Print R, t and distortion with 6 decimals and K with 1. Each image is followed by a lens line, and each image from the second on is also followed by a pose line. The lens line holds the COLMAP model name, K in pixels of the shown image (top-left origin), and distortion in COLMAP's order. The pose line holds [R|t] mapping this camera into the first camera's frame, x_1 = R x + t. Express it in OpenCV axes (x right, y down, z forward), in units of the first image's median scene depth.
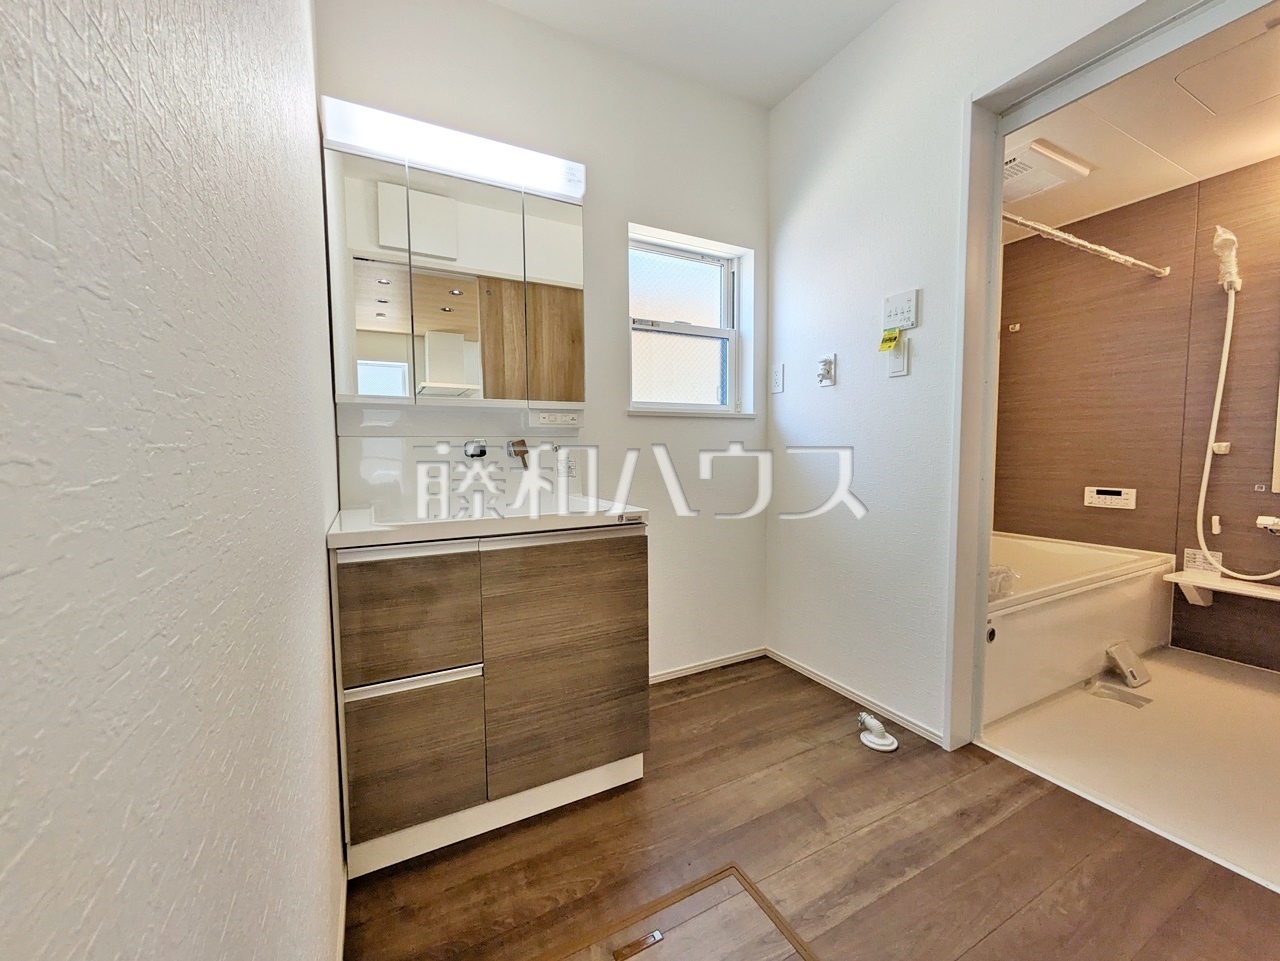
lens RADIAL K [[508.2, 0, 635.6], [0, 508.2, 481.9], [0, 0, 1]] dist [-0.002266, 0.000650]
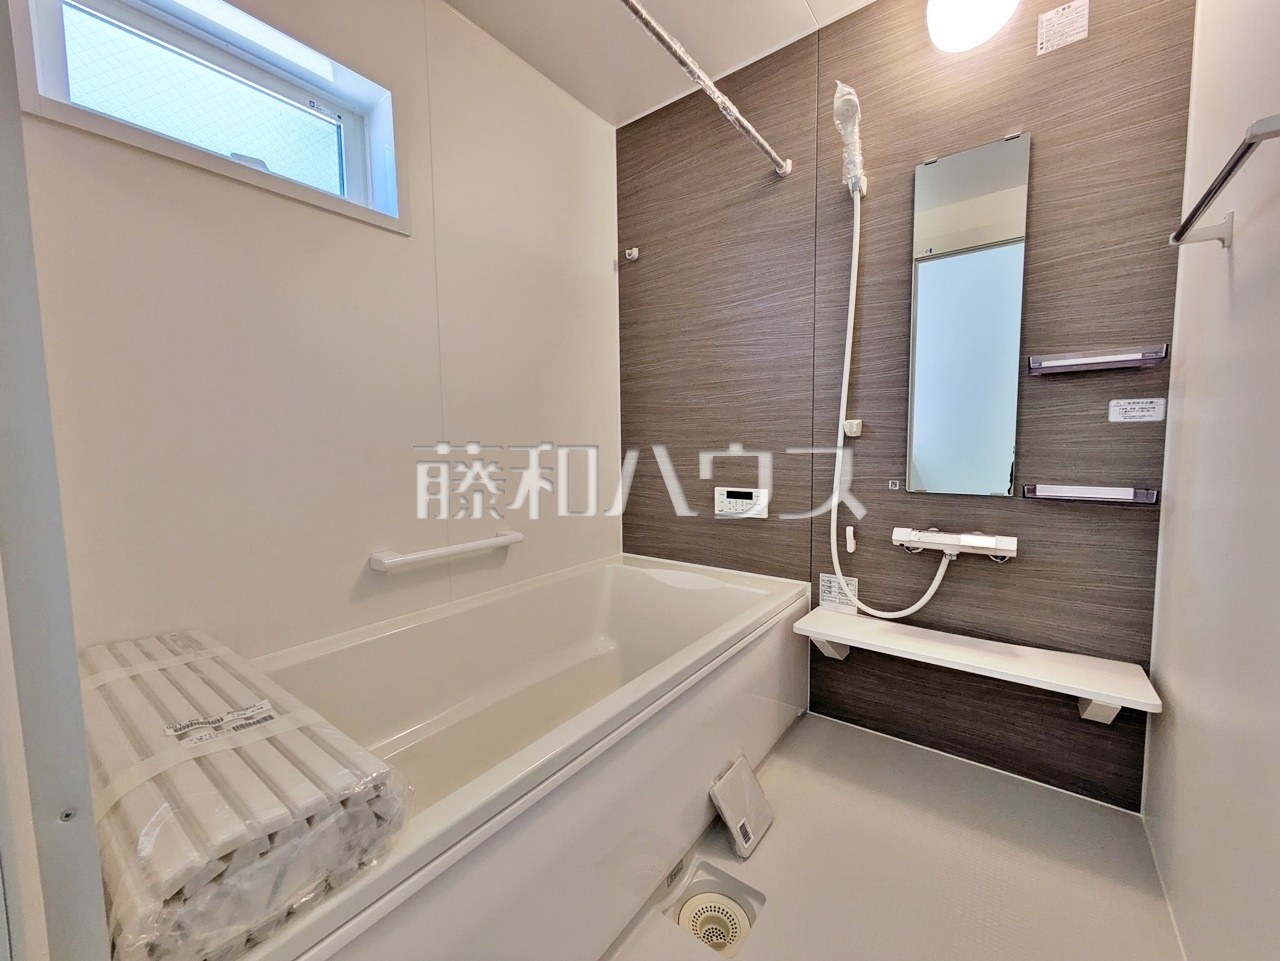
lens RADIAL K [[508.2, 0, 645.6], [0, 508.2, 482.3], [0, 0, 1]] dist [-0.002266, 0.000650]
pose [[0.902270, -0.040274, 0.429287, 0.596419], [0.035204, 0.999185, 0.019747, -0.016001], [-0.429732, -0.002704, 0.902952, 0.493483]]
